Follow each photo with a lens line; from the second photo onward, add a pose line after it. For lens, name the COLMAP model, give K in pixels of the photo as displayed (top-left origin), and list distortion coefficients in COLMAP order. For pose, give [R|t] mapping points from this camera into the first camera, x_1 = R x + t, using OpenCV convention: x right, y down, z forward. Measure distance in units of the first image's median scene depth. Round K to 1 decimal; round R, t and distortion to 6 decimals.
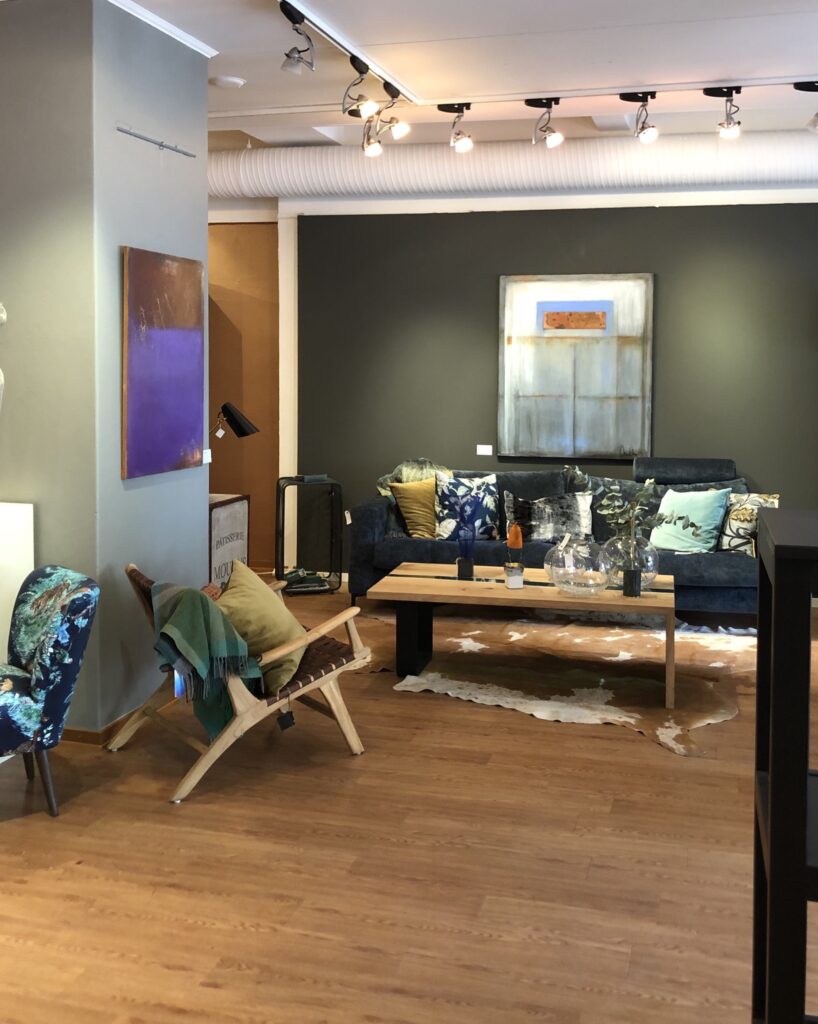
lens RADIAL K [[1196.7, 0, 414.9], [0, 1196.7, 412.5], [0, 0, 1]] dist [0.215319, -1.054112]
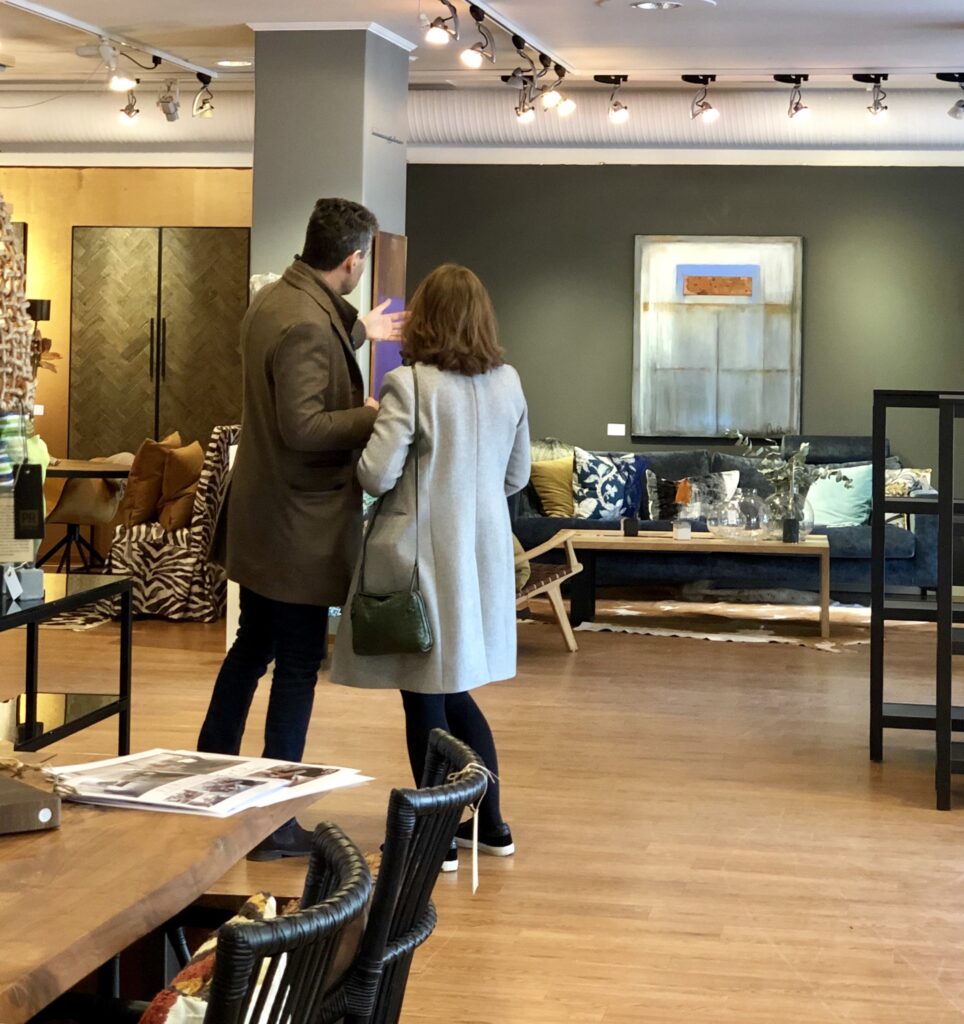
lens RADIAL K [[2285.7, 0, 482.8], [0, 2285.7, 315.8], [0, 0, 1]] dist [-0.076452, 0.498445]
pose [[0.997524, 0.007919, 0.069881, -0.176453], [-0.004344, 0.998681, -0.051154, 0.037702], [-0.070194, 0.050724, 0.996243, -0.758146]]
